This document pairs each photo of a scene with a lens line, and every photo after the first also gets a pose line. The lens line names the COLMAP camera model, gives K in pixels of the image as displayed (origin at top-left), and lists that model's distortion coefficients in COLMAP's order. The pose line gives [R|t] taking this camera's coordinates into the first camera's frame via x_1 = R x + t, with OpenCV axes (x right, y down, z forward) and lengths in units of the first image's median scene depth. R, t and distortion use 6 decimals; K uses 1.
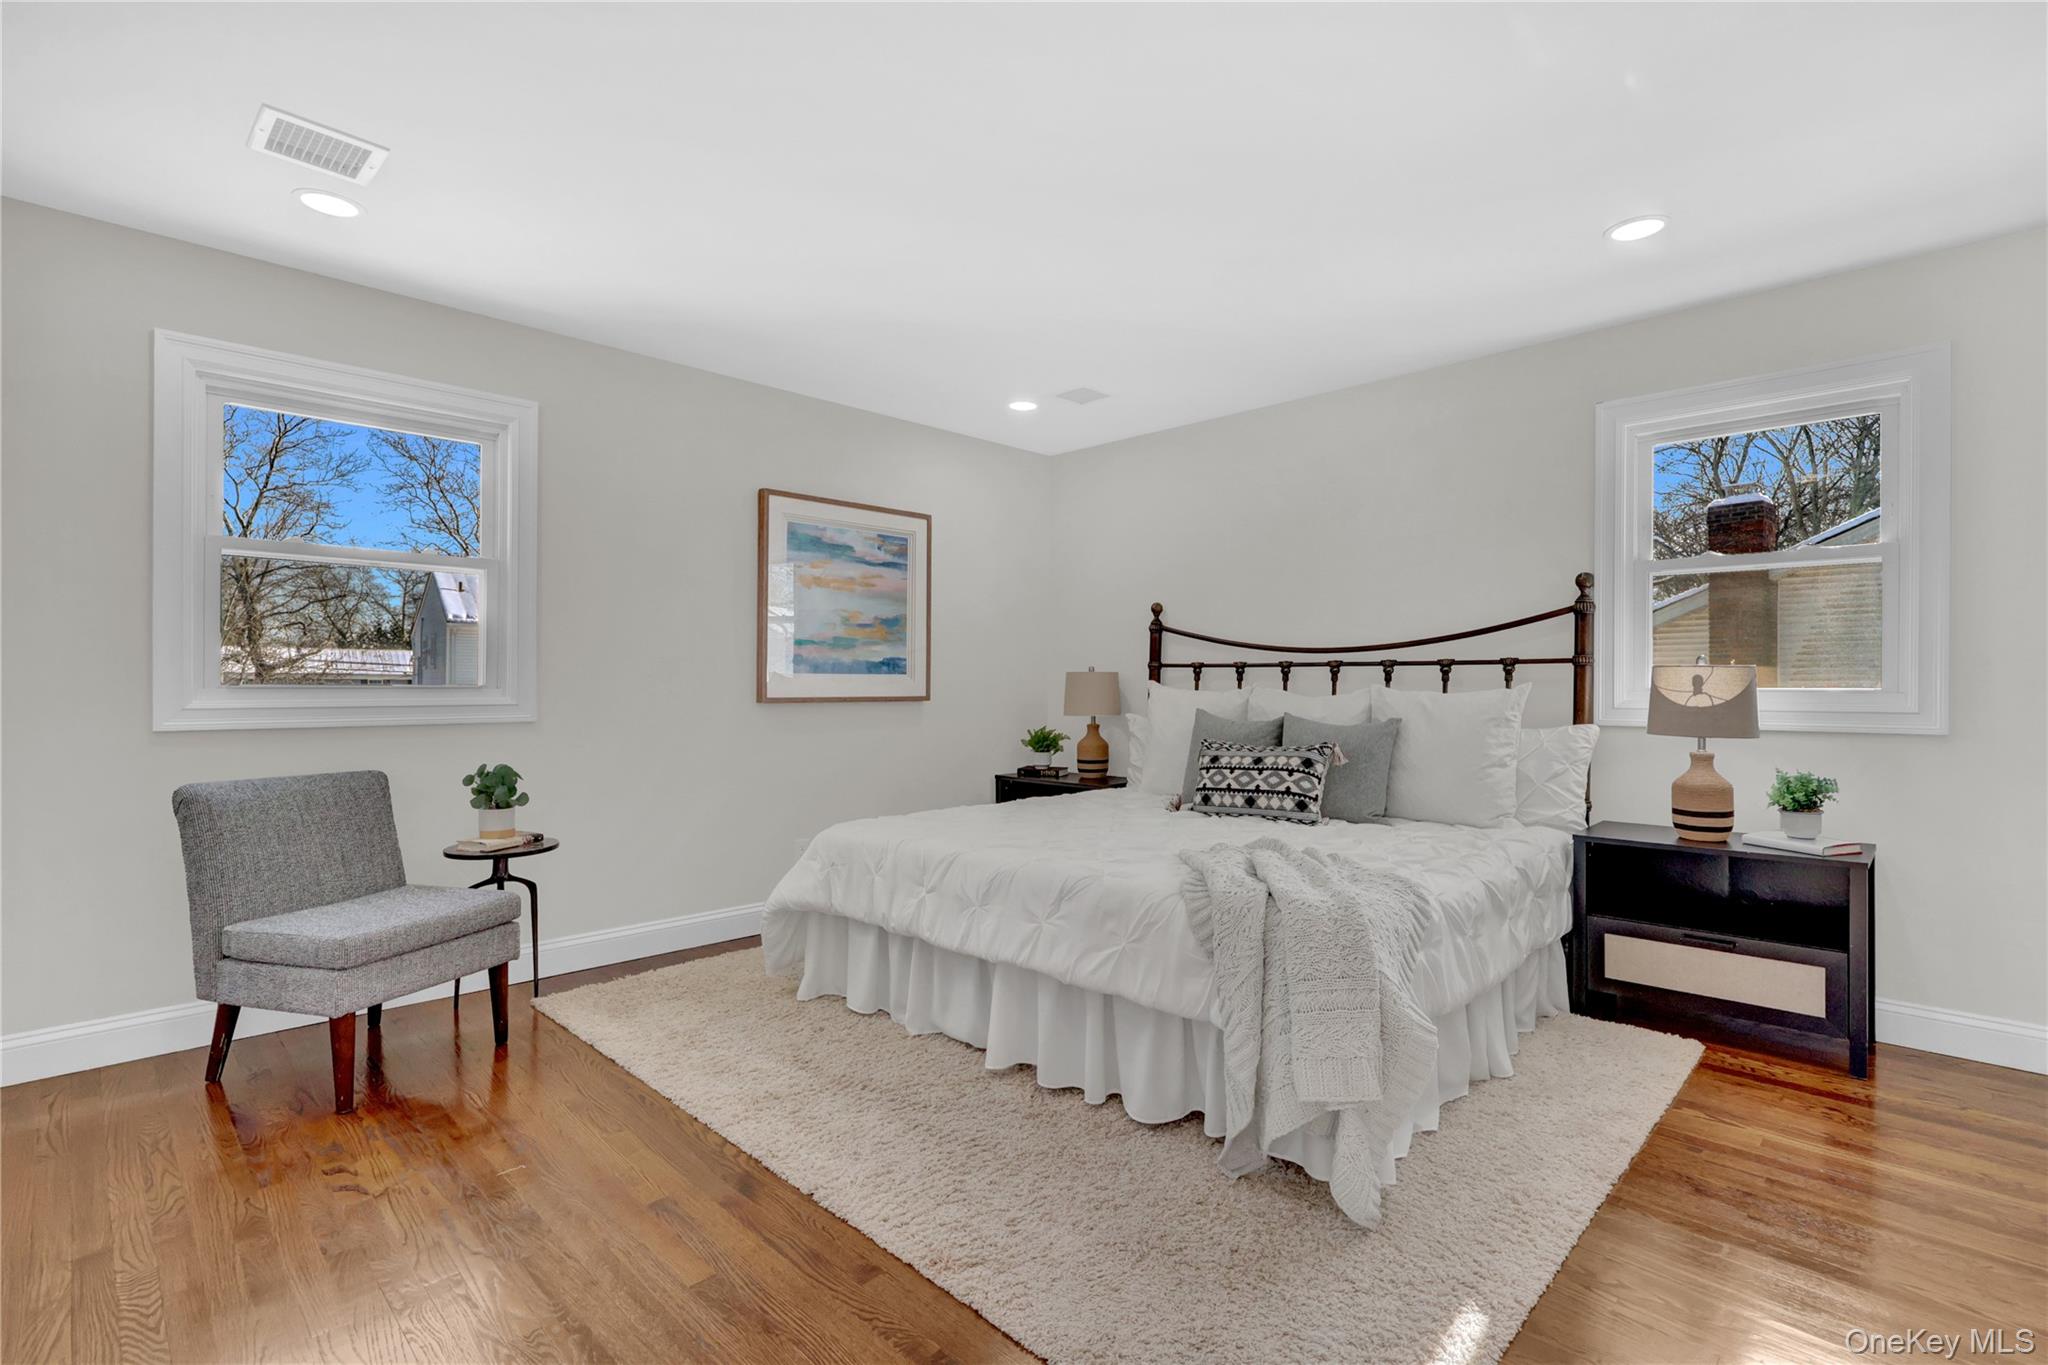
lens RADIAL K [[955.6, 0, 1032.1], [0, 955.6, 675.6], [0, 0, 1]] dist [0.004695, -0.000872]
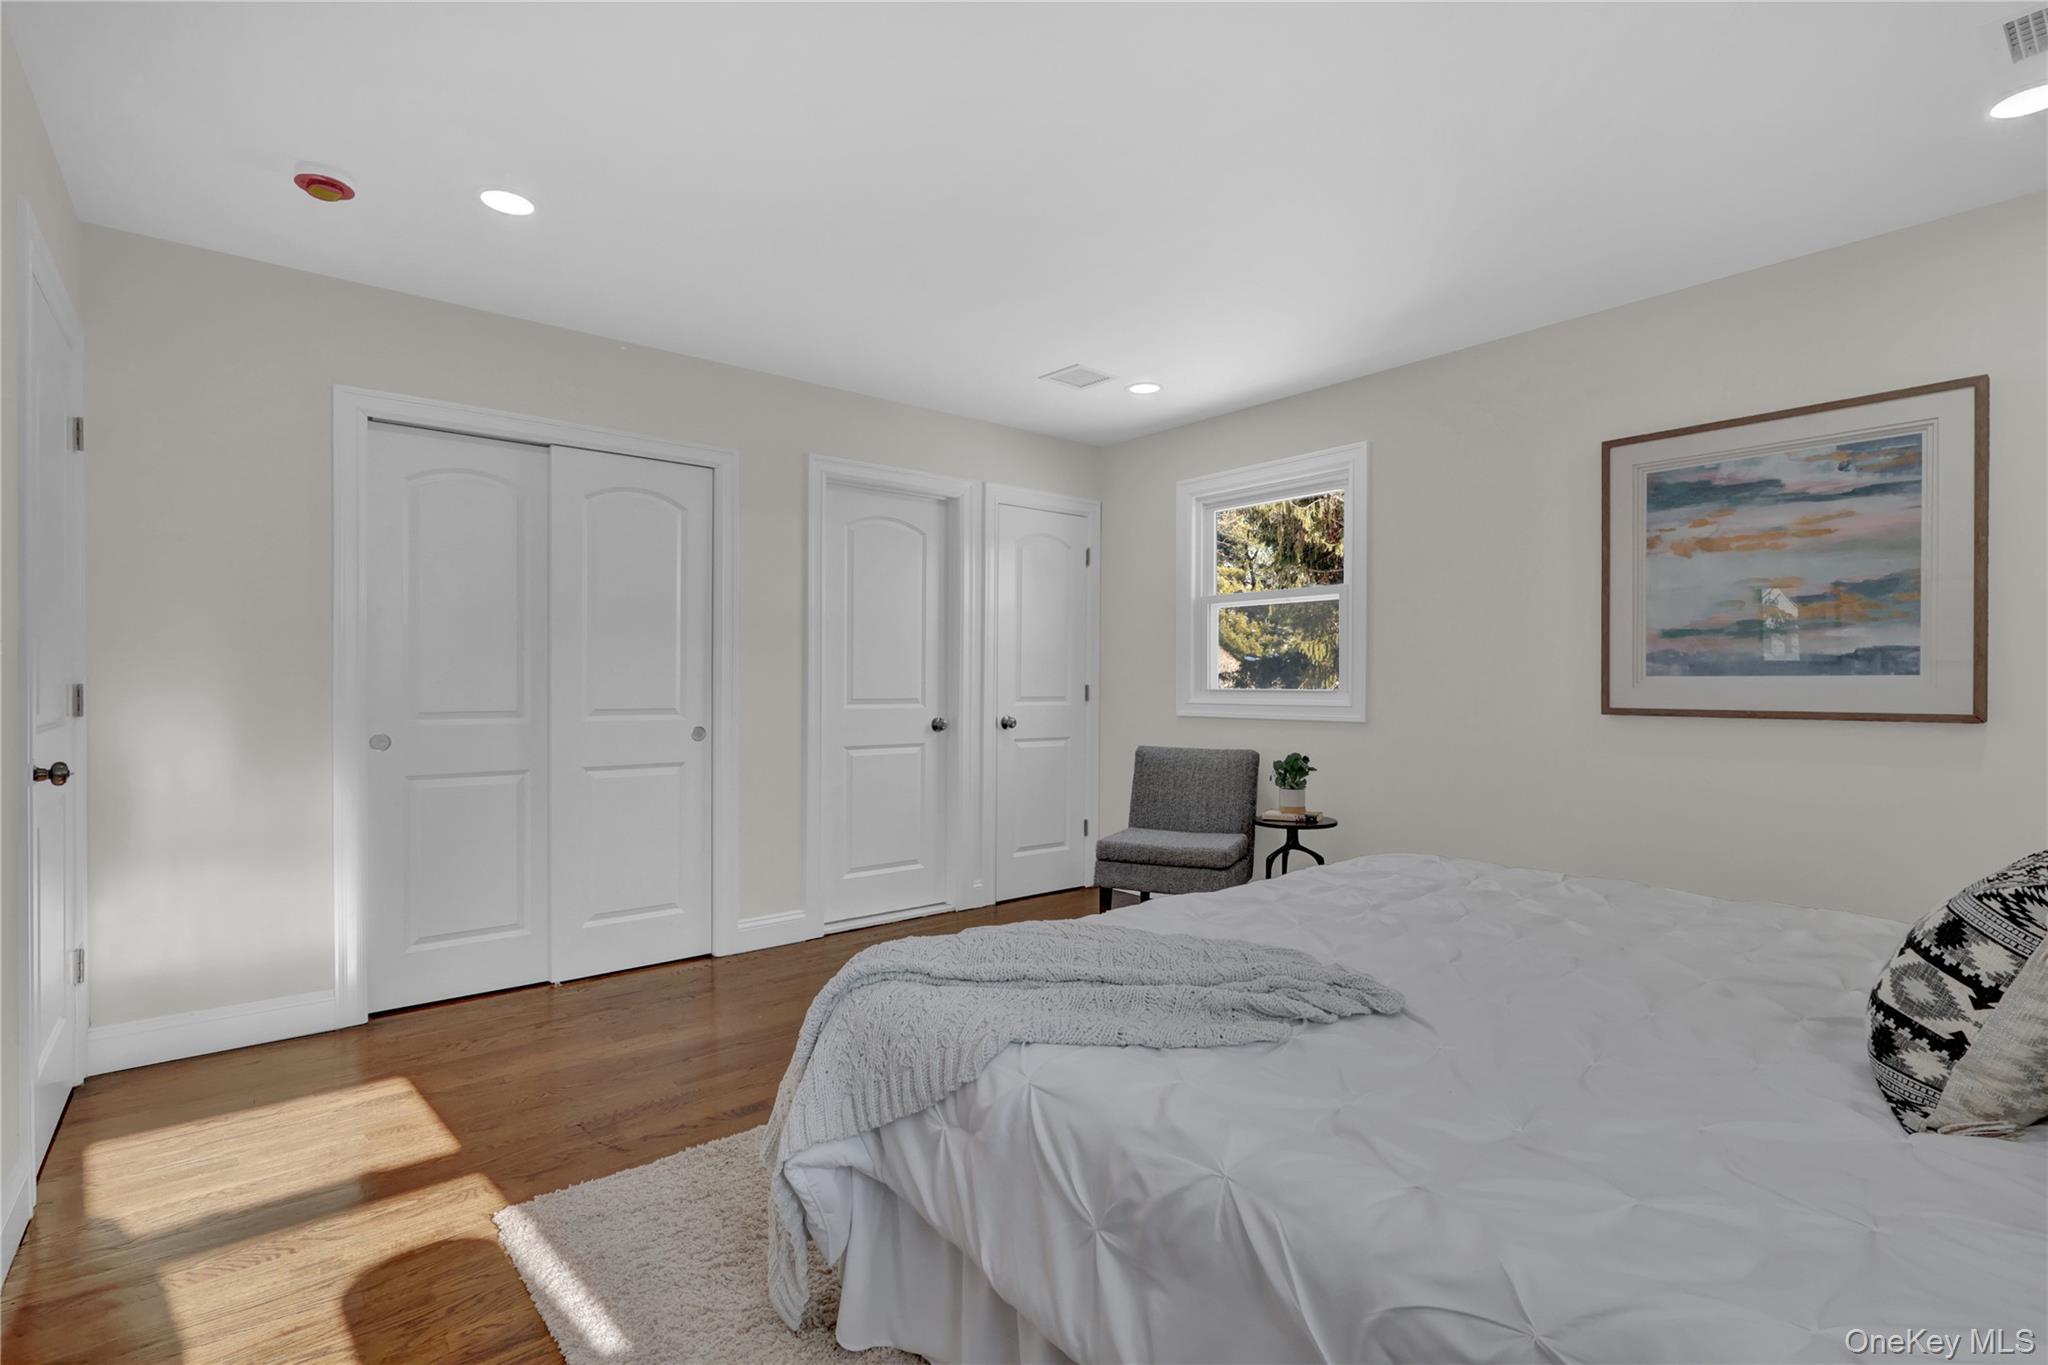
lens RADIAL K [[955.6, 0, 1031.9], [0, 955.6, 684.3], [0, 0, 1]] dist [0.004695, -0.000872]
pose [[-0.098775, -0.002879, -0.995106, 0.503716], [0.002297, 0.999992, -0.003121, 0.004895], [0.995107, -0.002594, -0.098767, 0.555082]]
